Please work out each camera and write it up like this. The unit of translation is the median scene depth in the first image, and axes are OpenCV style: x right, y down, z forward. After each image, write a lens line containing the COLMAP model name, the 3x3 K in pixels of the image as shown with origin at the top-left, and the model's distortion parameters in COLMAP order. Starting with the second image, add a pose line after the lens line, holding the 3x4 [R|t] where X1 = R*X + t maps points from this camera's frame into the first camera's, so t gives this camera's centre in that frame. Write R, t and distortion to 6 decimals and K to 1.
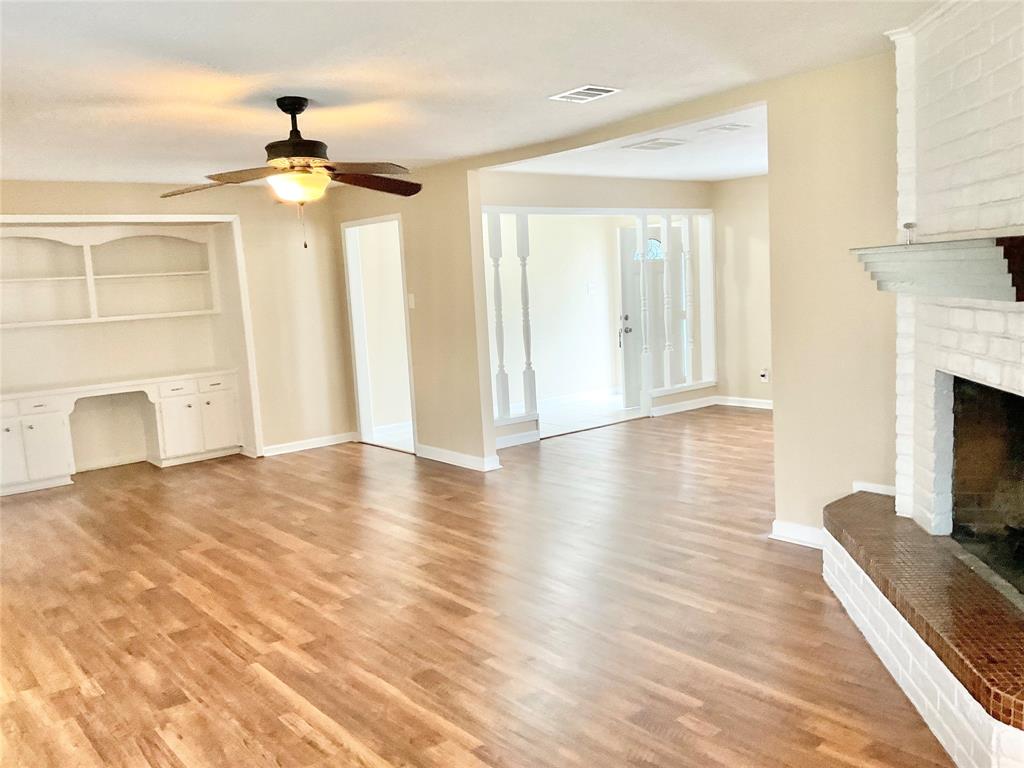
lens RADIAL K [[848.9, 0, 512.0], [0, 848.9, 384.0], [0, 0, 1]] dist [0.106420, -0.173988]
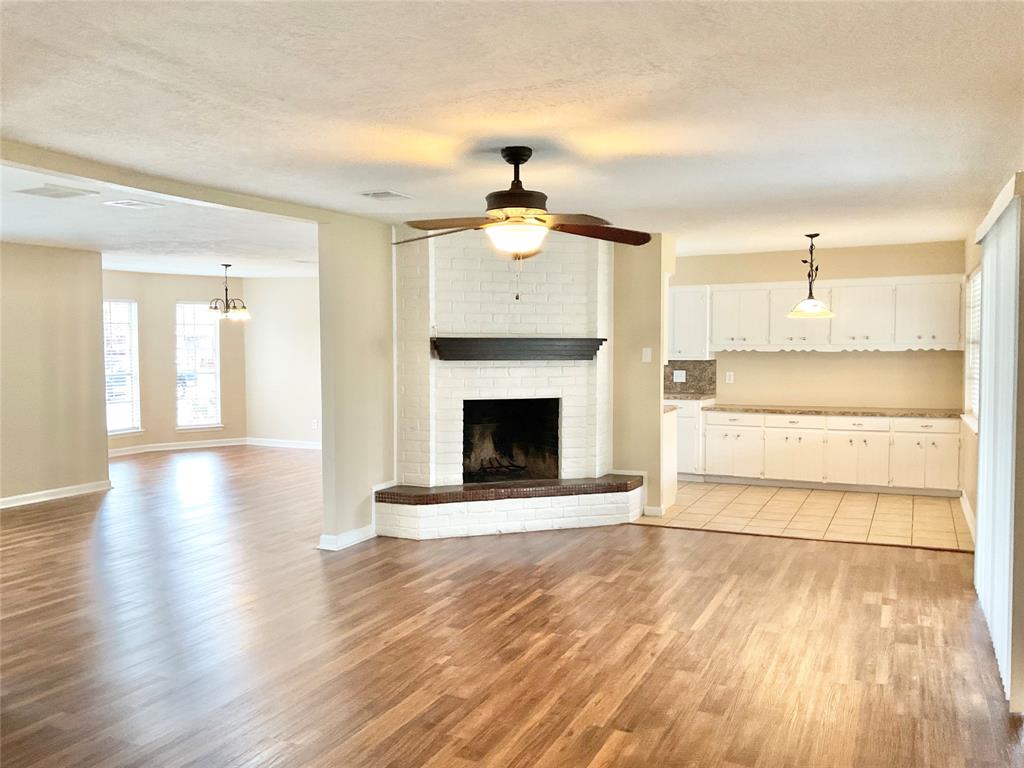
lens RADIAL K [[849.7, 0, 498.9], [0, 849.7, 384.1], [0, 0, 1]] dist [0.081736, -0.180399]
pose [[-0.423384, 0.013794, 0.905845, -1.000910], [0.139114, 0.989015, 0.049960, -0.104447], [-0.895206, 0.147168, -0.420652, 1.304258]]
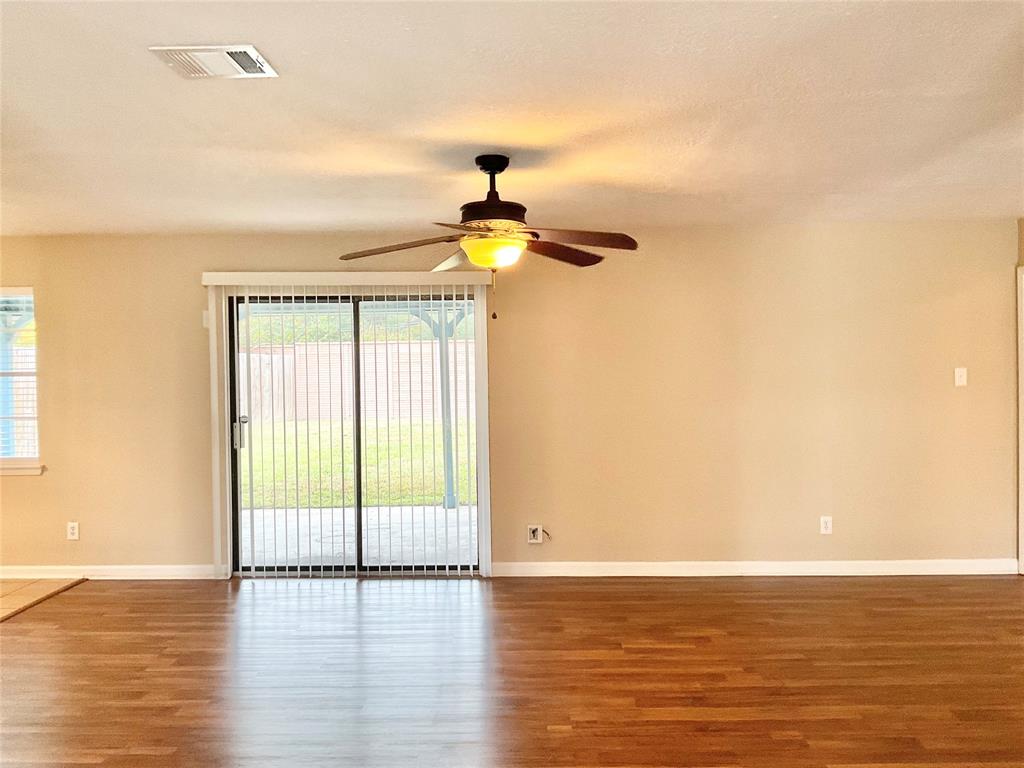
lens RADIAL K [[855.8, 0, 512.0], [0, 855.8, 384.0], [0, 0, 1]] dist [0.061778, -0.108866]
pose [[-0.648123, 0.085970, -0.756667, 0.391328], [-0.043997, 0.987721, 0.149907, -0.206011], [0.760263, 0.130450, -0.636382, 1.445509]]
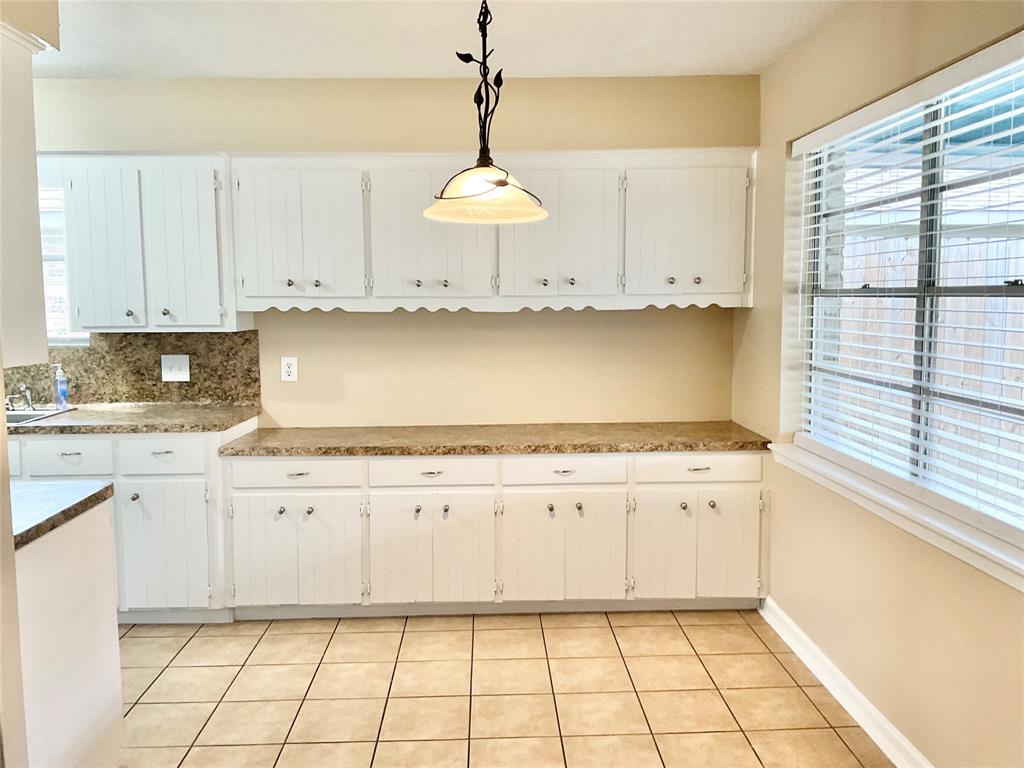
lens RADIAL K [[848.9, 0, 512.0], [0, 848.9, 384.0], [0, 0, 1]] dist [0.106420, -0.173988]
pose [[-0.797562, -0.002374, 0.603232, -0.153252], [0.123391, 0.978207, 0.166990, -0.051516], [-0.590483, 0.207618, -0.779888, 0.545502]]
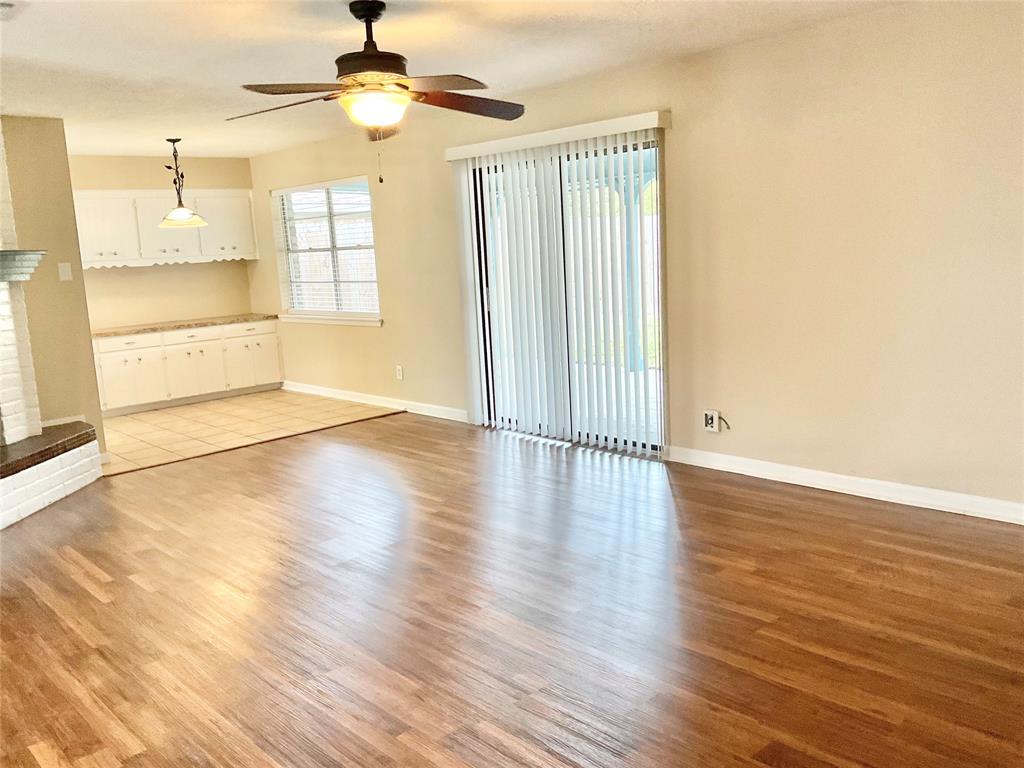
lens RADIAL K [[848.9, 0, 512.0], [0, 848.9, 384.0], [0, 0, 1]] dist [0.106420, -0.173988]
pose [[-0.992092, 0.117349, -0.044535, -0.280249], [0.100117, 0.953849, 0.283107, -0.177585], [0.075701, 0.276409, -0.958054, 1.710506]]
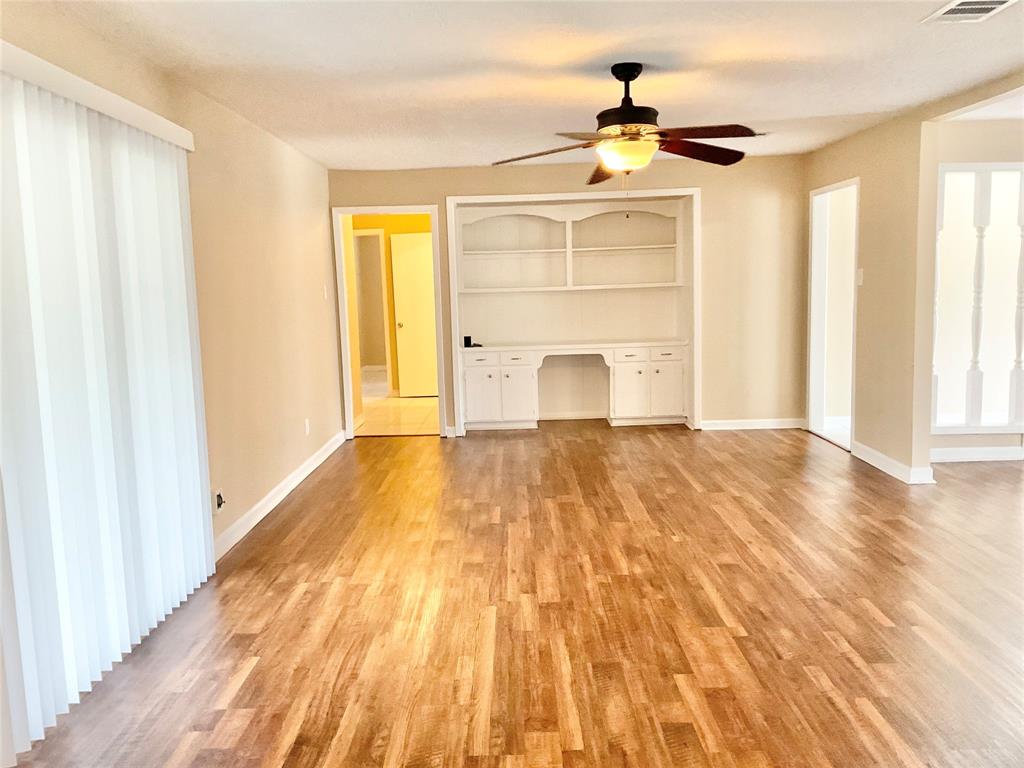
lens RADIAL K [[848.9, 0, 512.0], [0, 848.9, 384.0], [0, 0, 1]] dist [0.106420, -0.173988]
pose [[0.772972, 0.108674, -0.625063, 0.266916], [-0.092137, 0.994004, 0.058878, -0.012476], [0.627714, 0.012081, 0.778351, 0.135701]]
